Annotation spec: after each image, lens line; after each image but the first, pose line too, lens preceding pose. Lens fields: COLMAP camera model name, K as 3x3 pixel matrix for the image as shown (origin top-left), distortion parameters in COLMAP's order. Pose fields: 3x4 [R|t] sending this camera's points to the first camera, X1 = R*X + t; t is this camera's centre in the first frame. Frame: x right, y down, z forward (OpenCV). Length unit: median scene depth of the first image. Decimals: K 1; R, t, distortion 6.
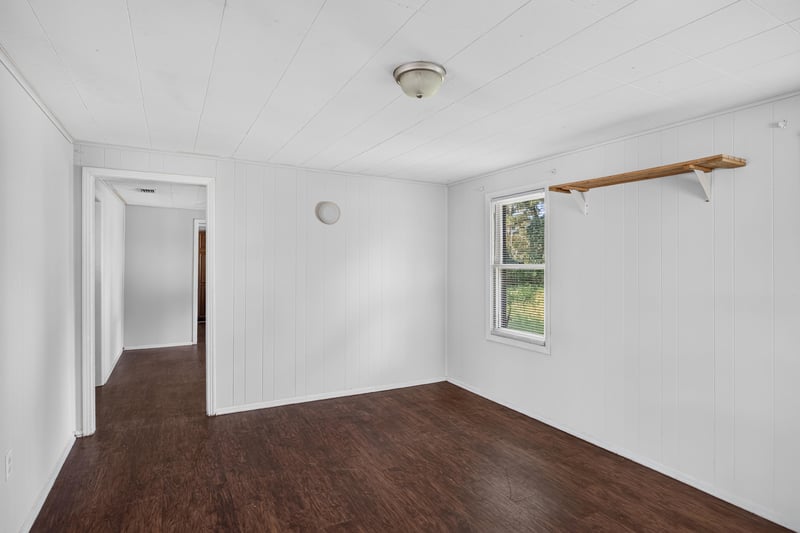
lens RADIAL K [[415.6, 0, 403.4], [0, 415.6, 261.3], [0, 0, 1]] dist [0.016738, -0.005394]
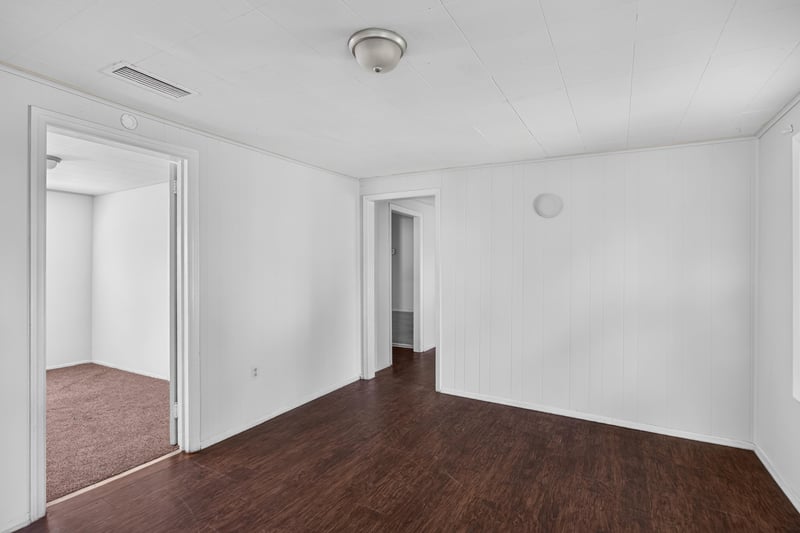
lens RADIAL K [[395.8, 0, 399.2], [0, 395.8, 261.7], [0, 0, 1]] dist [-0.005696, 0.003863]
pose [[0.538232, 0.000309, -0.842797, 0.473234], [-0.001629, 0.999998, -0.000673, 0.007078], [0.842795, 0.001735, 0.538232, 0.350977]]
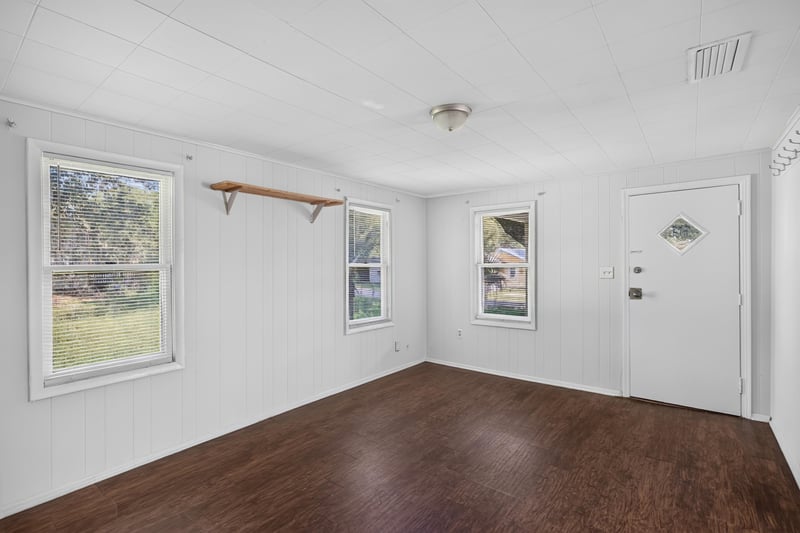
lens RADIAL K [[359.4, 0, 397.9], [0, 359.4, 266.7], [0, 0, 1]] dist [0.004783, 0.002131]
pose [[-0.352415, -0.015923, 0.935708, -0.557833], [-0.001929, 0.999865, 0.016288, -0.002462], [-0.935842, 0.003935, -0.352399, 0.933662]]
